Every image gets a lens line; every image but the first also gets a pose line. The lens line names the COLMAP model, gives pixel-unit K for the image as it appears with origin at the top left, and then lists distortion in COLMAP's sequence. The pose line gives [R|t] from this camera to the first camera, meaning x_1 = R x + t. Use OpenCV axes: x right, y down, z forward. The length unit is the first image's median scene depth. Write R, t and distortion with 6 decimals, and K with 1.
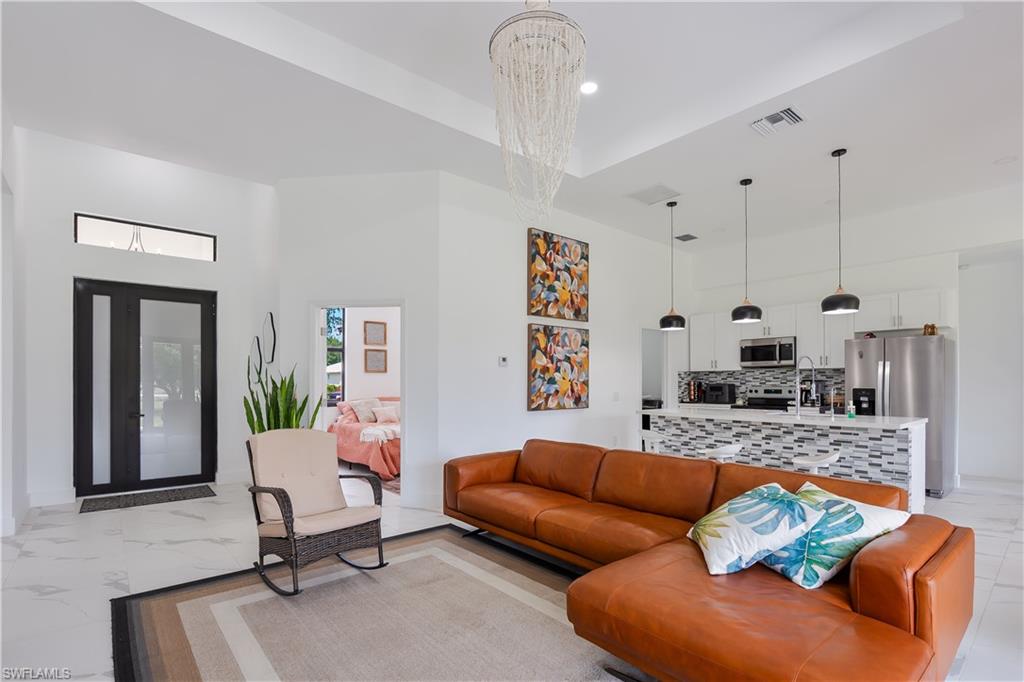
lens RADIAL K [[485.8, 0, 512.3], [0, 485.8, 380.9], [0, 0, 1]] dist [-0.004423, -0.000423]
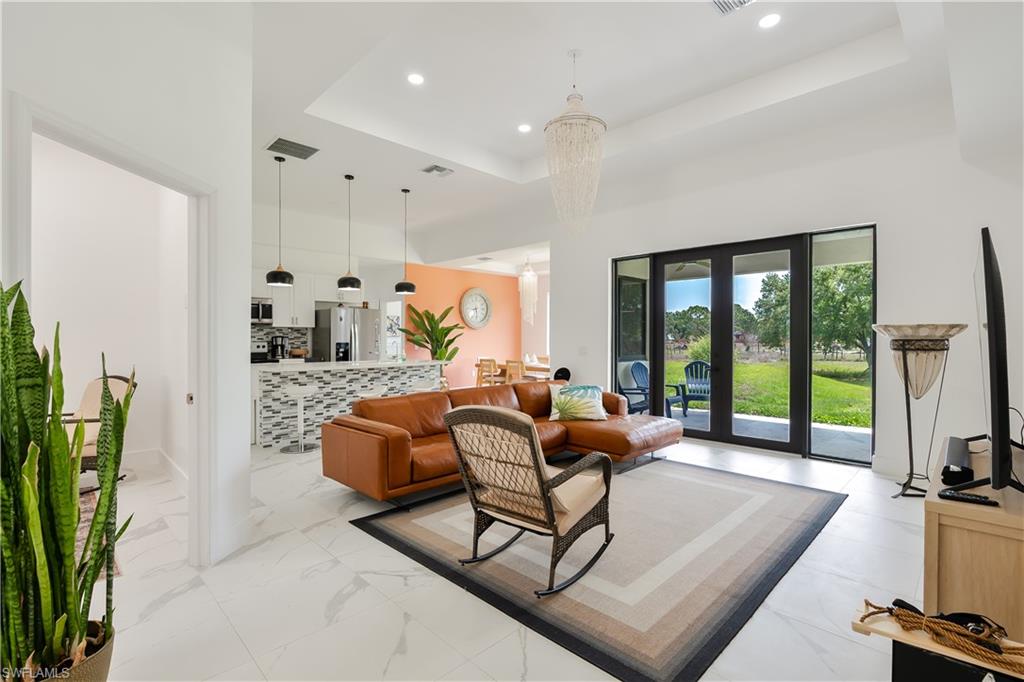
lens RADIAL K [[467.3, 0, 512.0], [0, 467.3, 341.0], [0, 0, 1]] dist [-0.010274, 0.000337]
pose [[-0.078237, -0.006474, 0.996914, -0.663689], [-0.004163, 0.999972, 0.006167, 0.000374], [-0.996926, -0.003667, -0.078262, 0.599328]]
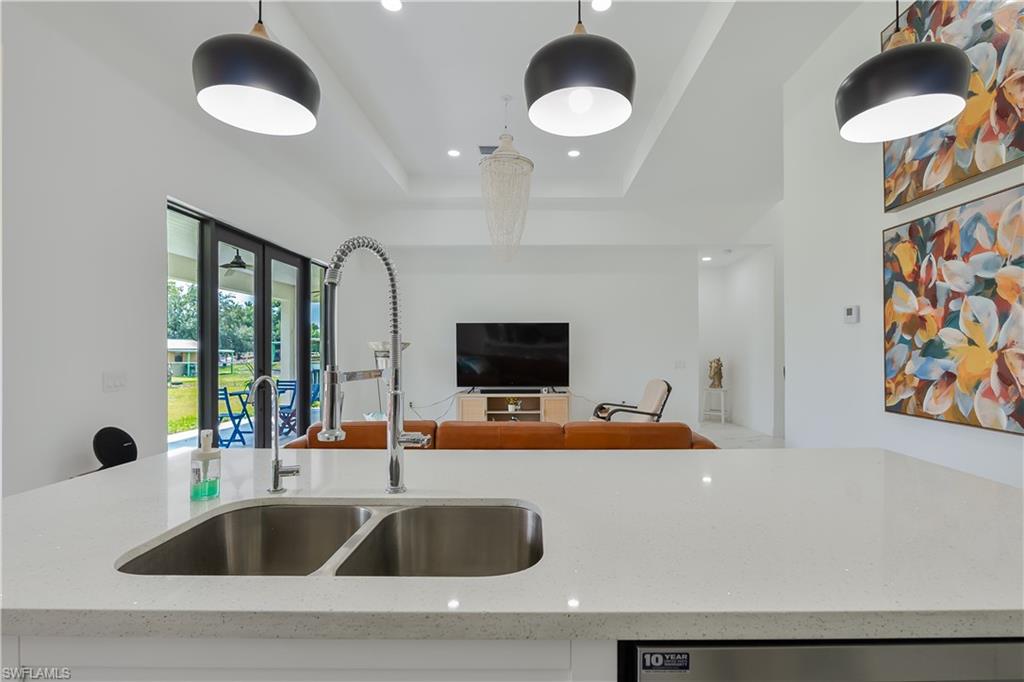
lens RADIAL K [[490.3, 0, 534.7], [0, 490.3, 349.8], [0, 0, 1]] dist [-0.001019, 0.000464]
pose [[-0.647334, 0.000817, -0.762206, 0.617551], [0.003233, 0.999993, -0.001674, 0.000317], [0.762200, -0.003548, -0.647332, 1.020730]]
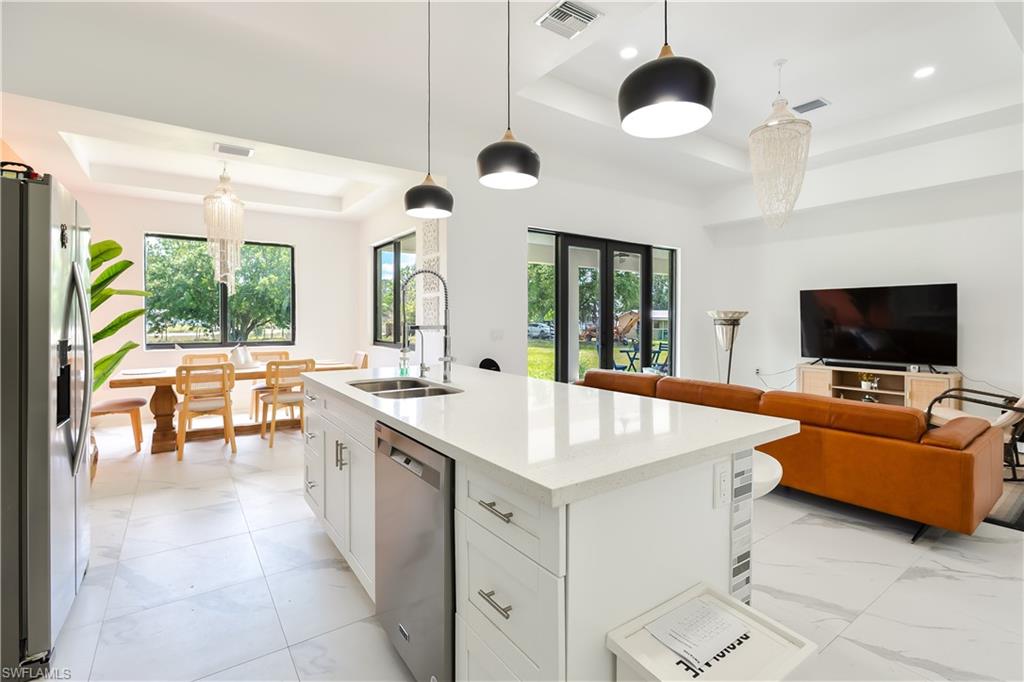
lens RADIAL K [[475.9, 0, 515.3], [0, 475.9, 321.8], [0, 0, 1]] dist [-0.005077, -0.000150]
pose [[-0.996264, -0.001151, 0.086355, 0.388565], [-0.000863, 0.999994, 0.003367, 0.002821], [-0.086359, 0.003279, -0.996259, 1.275030]]
